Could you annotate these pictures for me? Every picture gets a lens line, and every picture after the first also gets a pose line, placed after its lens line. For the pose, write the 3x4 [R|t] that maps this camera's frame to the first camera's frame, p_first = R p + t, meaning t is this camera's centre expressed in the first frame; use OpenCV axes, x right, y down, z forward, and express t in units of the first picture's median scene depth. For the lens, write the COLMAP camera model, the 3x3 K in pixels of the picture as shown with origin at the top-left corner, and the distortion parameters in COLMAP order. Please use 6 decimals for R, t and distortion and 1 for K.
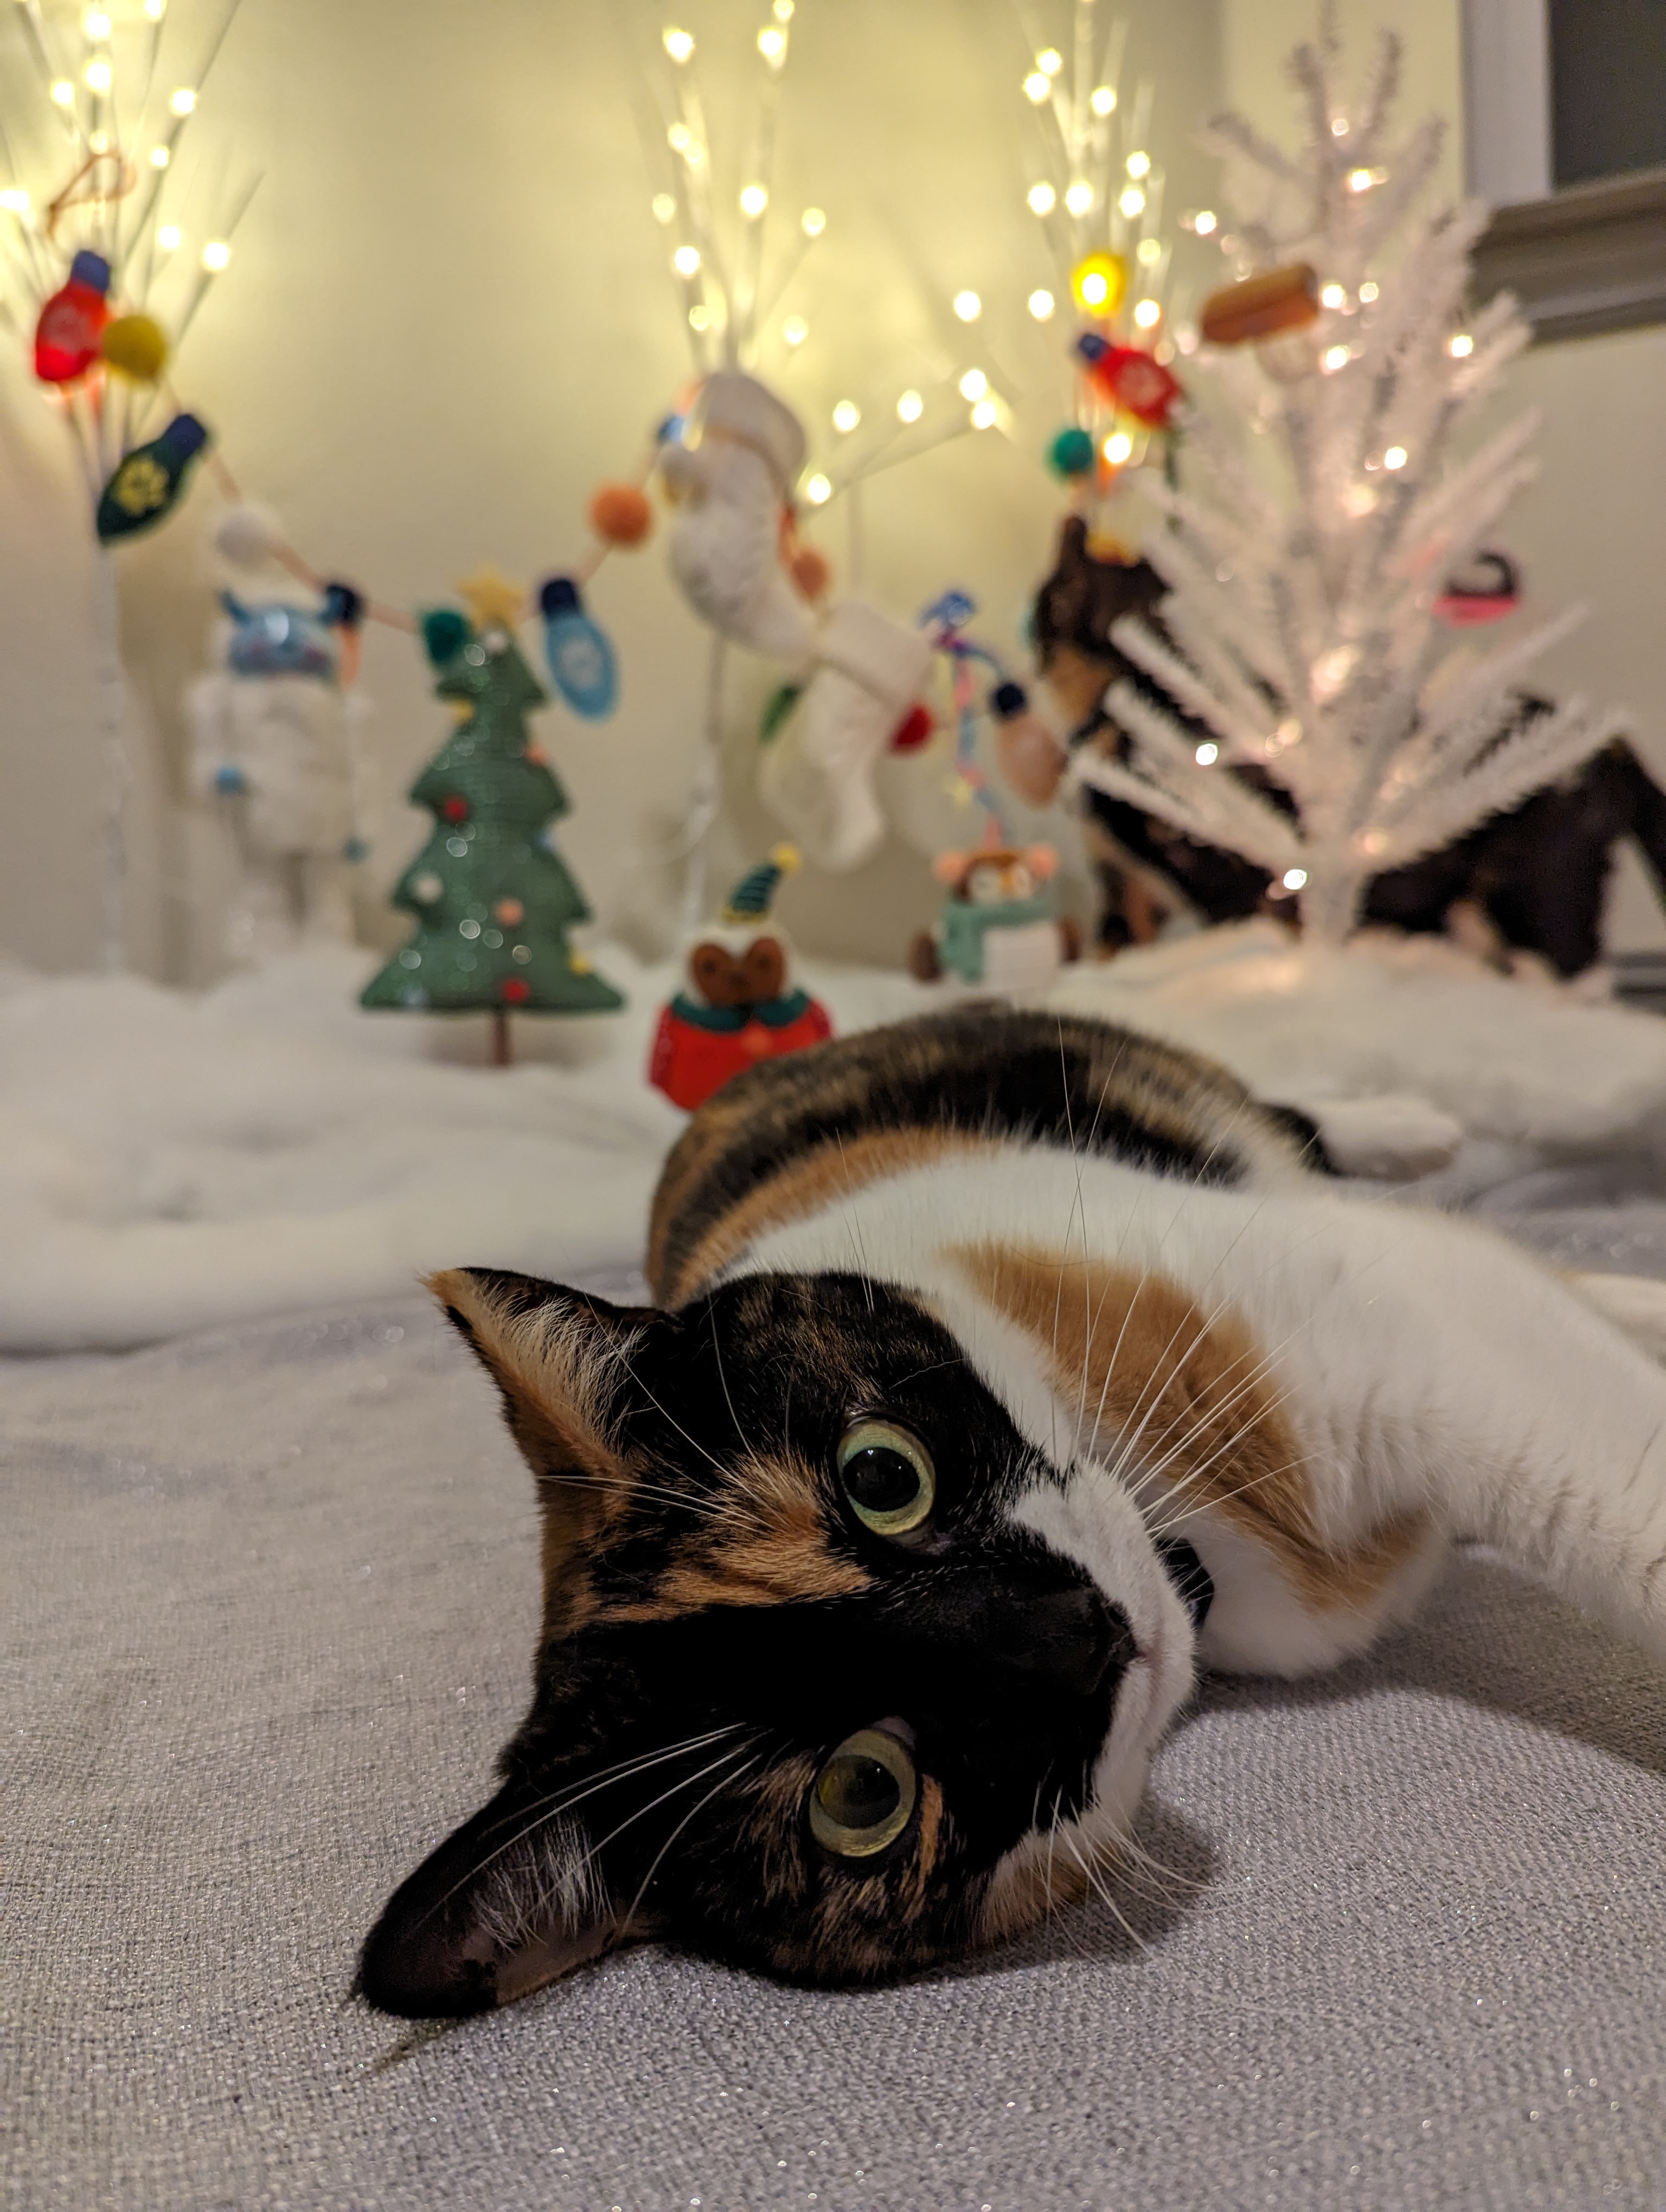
lens RADIAL K [[1632.6, 0, 833.0], [0, 1632.6, 1106.0], [0, 0, 1]] dist [-0.009539, -0.010819]
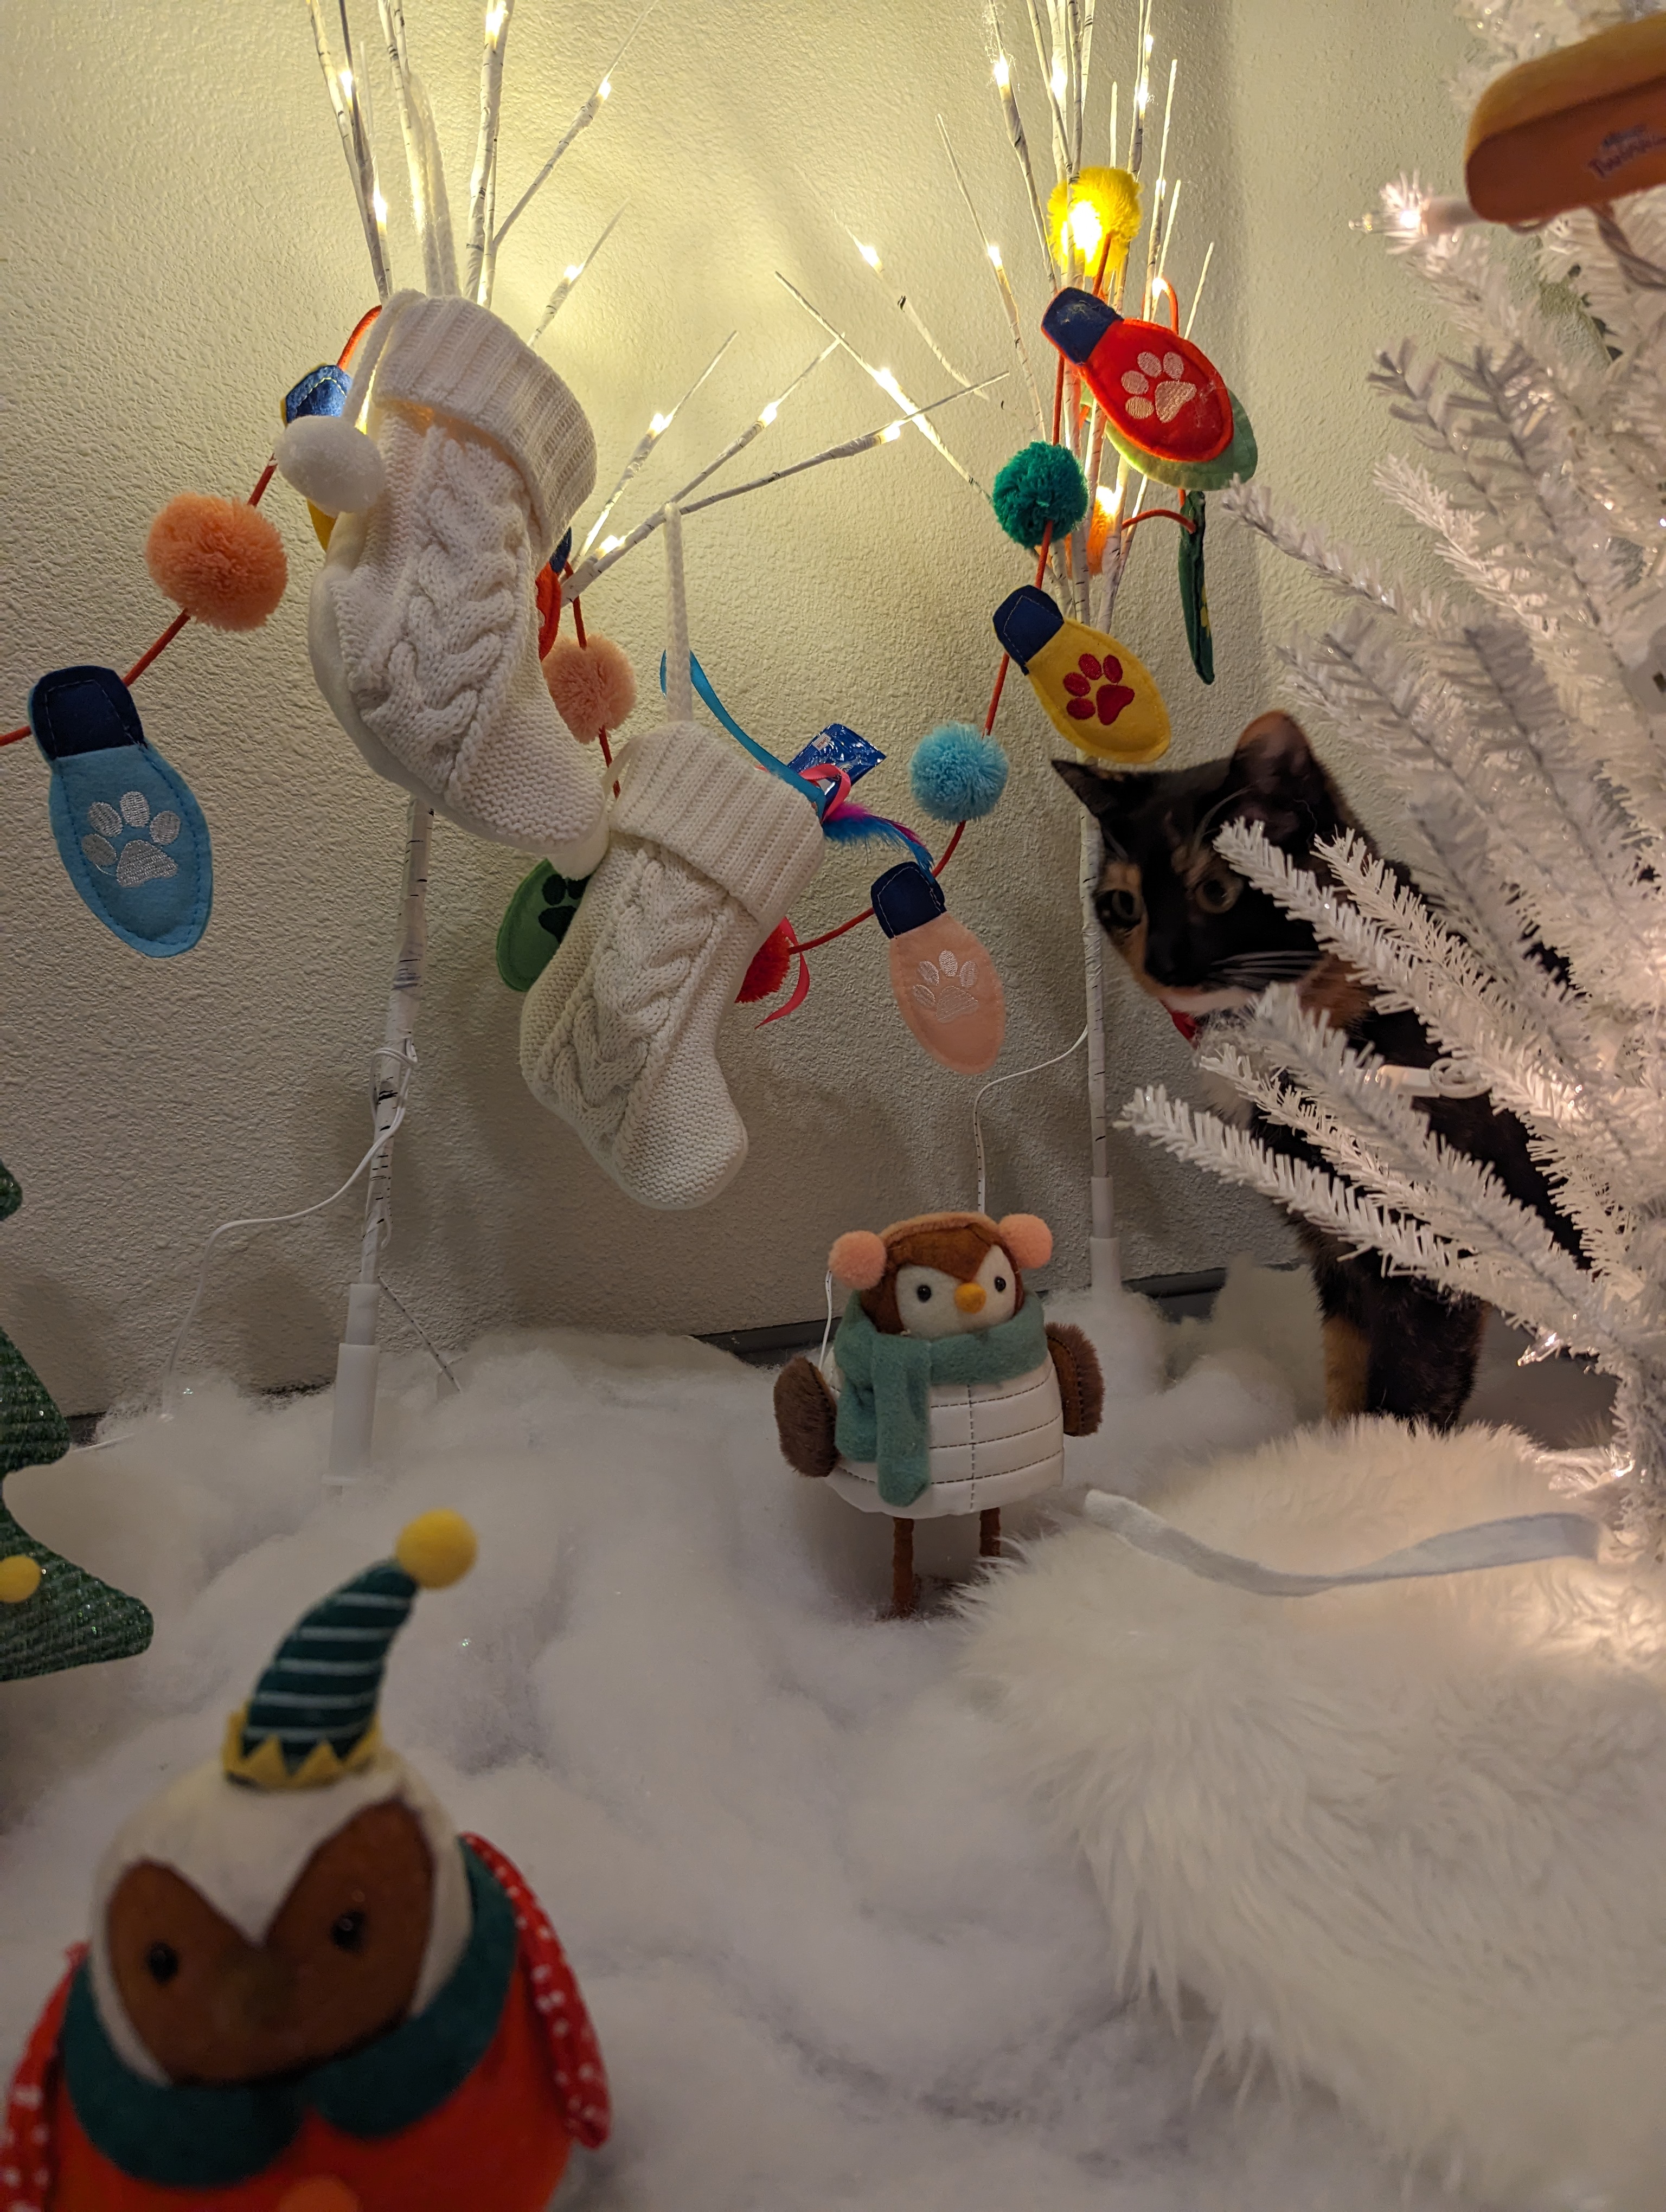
lens RADIAL K [[1556.6, 0, 833.0], [0, 1556.6, 1106.0], [0, 0, 1]] dist [0.001614, -0.020007]
pose [[0.995428, 0.002140, 0.095496, 0.016626], [0.001797, 0.999153, -0.041120, -0.168260], [-0.095503, 0.041103, 0.994580, 0.492073]]
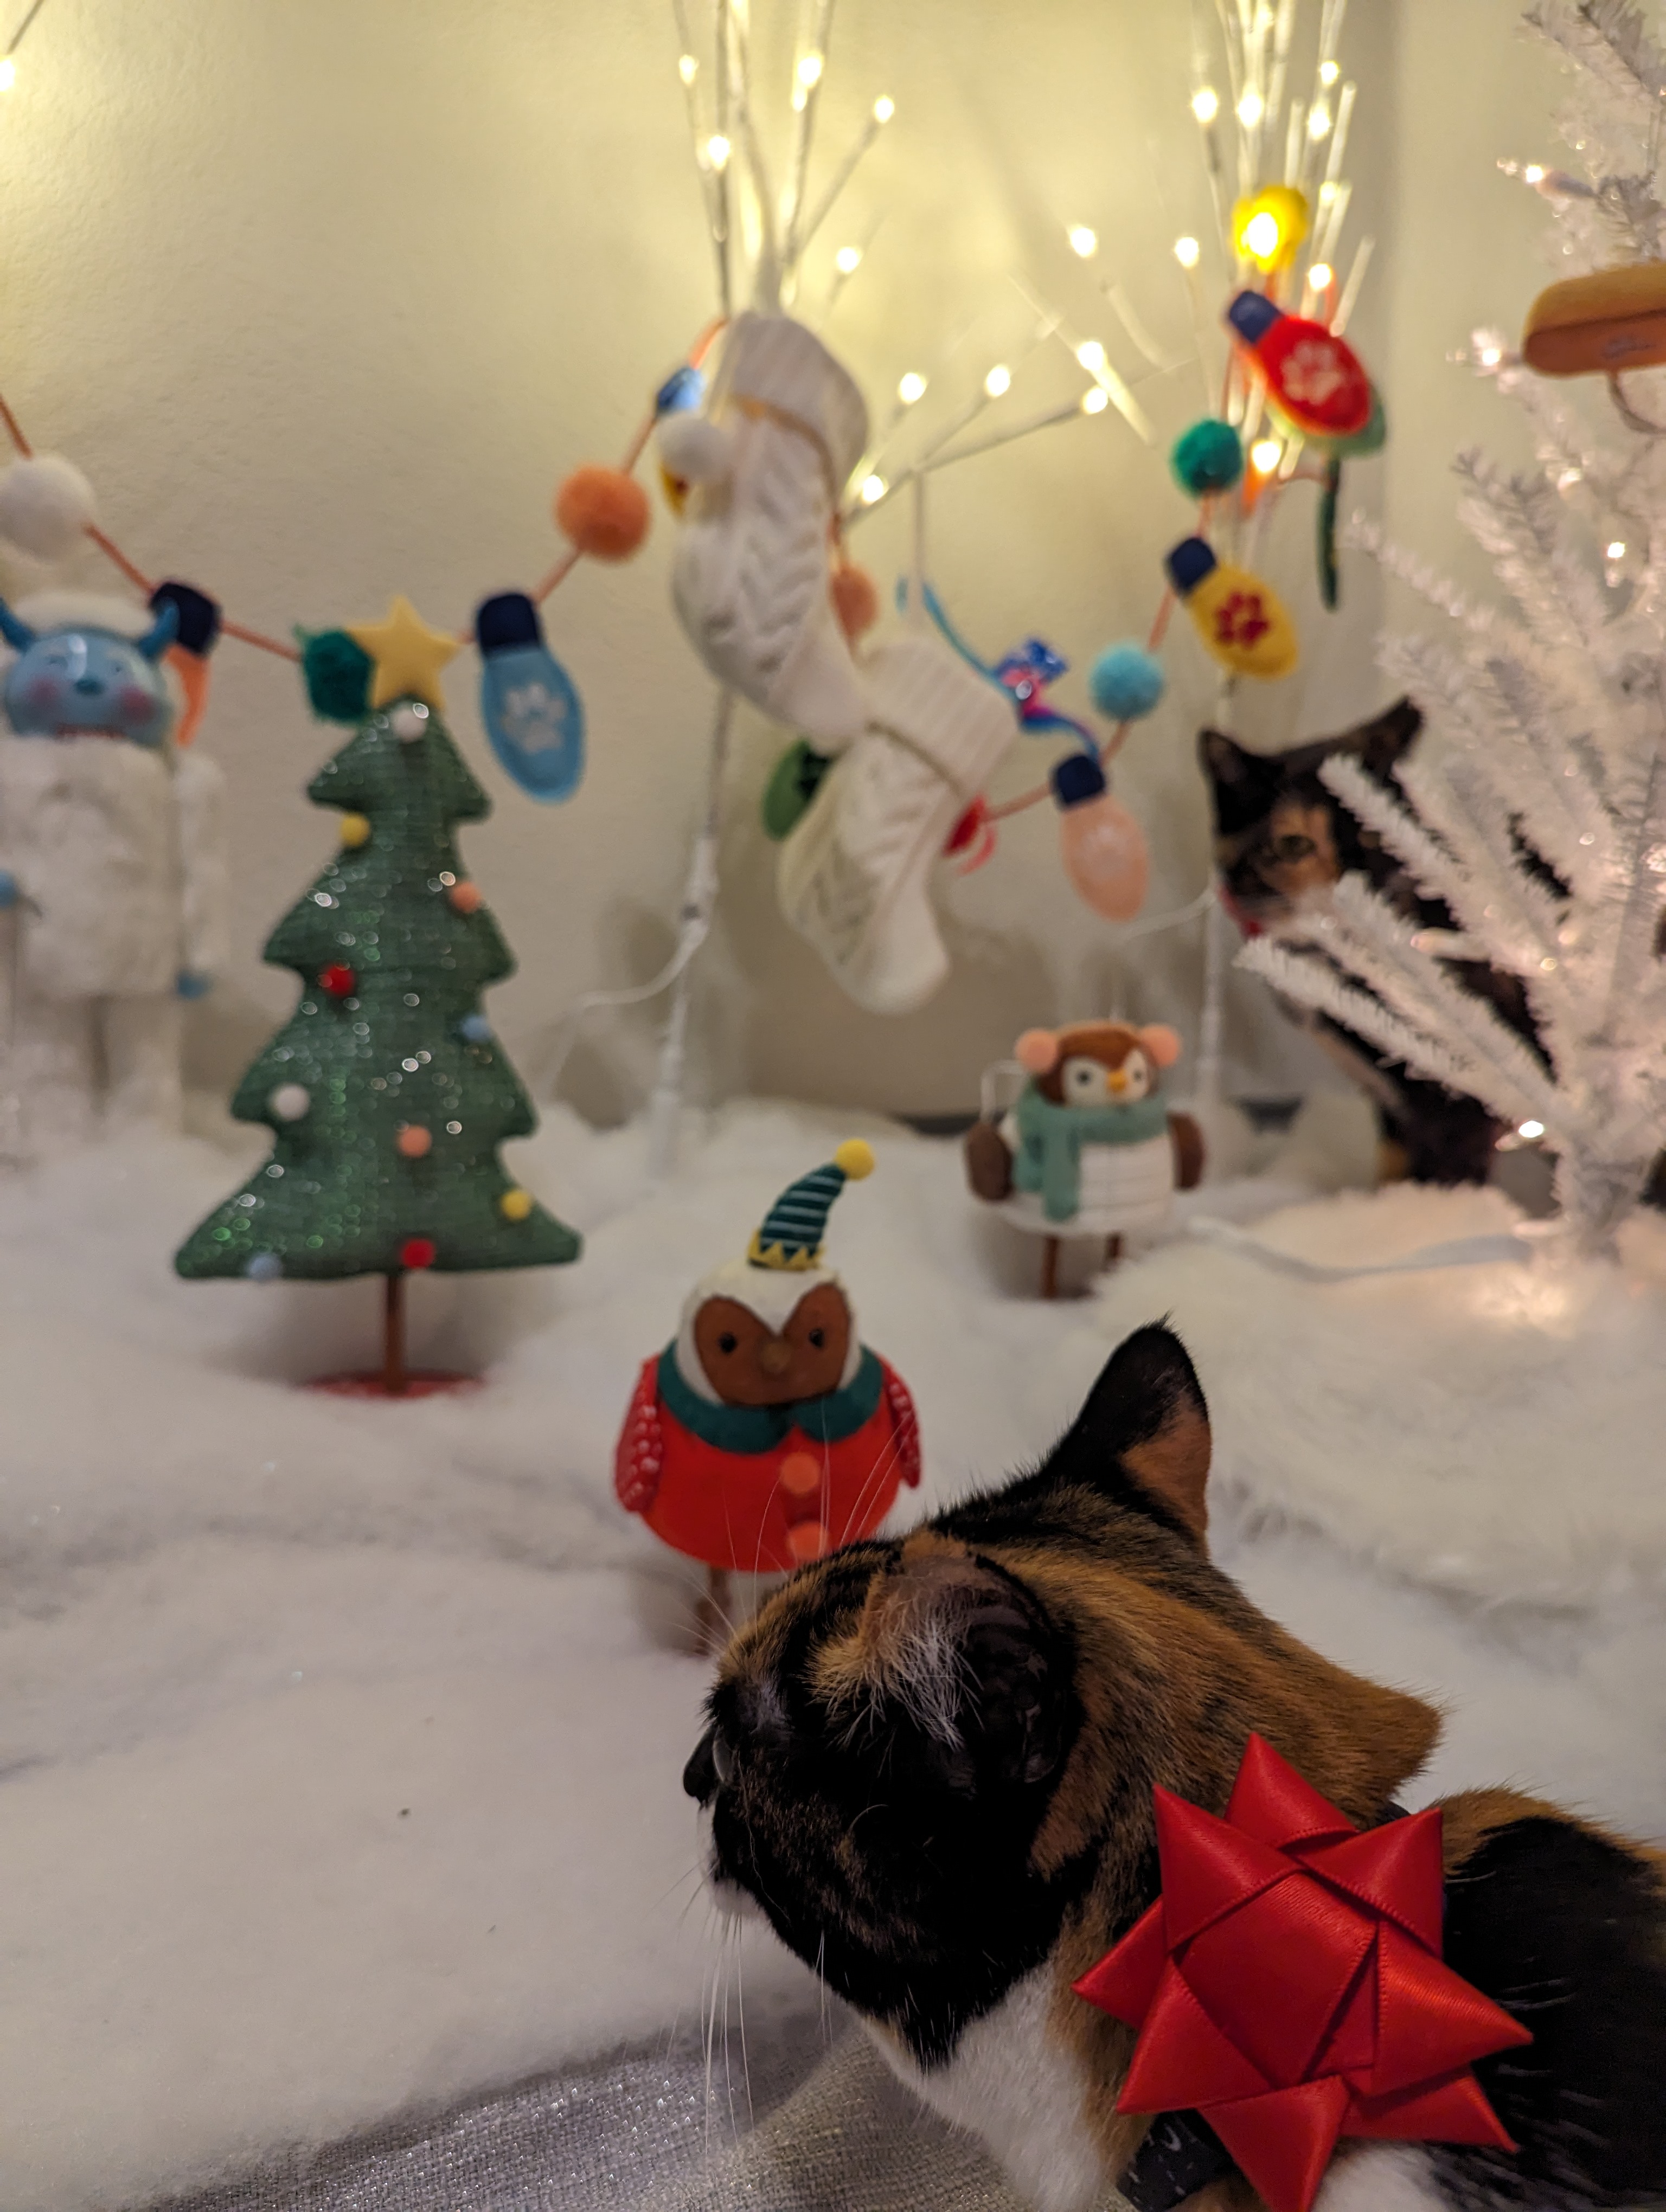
lens RADIAL K [[1632.6, 0, 833.0], [0, 1632.6, 1106.0], [0, 0, 1]] dist [-0.009539, -0.010819]
pose [[0.996913, 0.057863, 0.053070, -0.052681], [-0.060762, 0.996649, 0.054752, -0.150492], [-0.049725, -0.057808, 0.997089, 0.276891]]
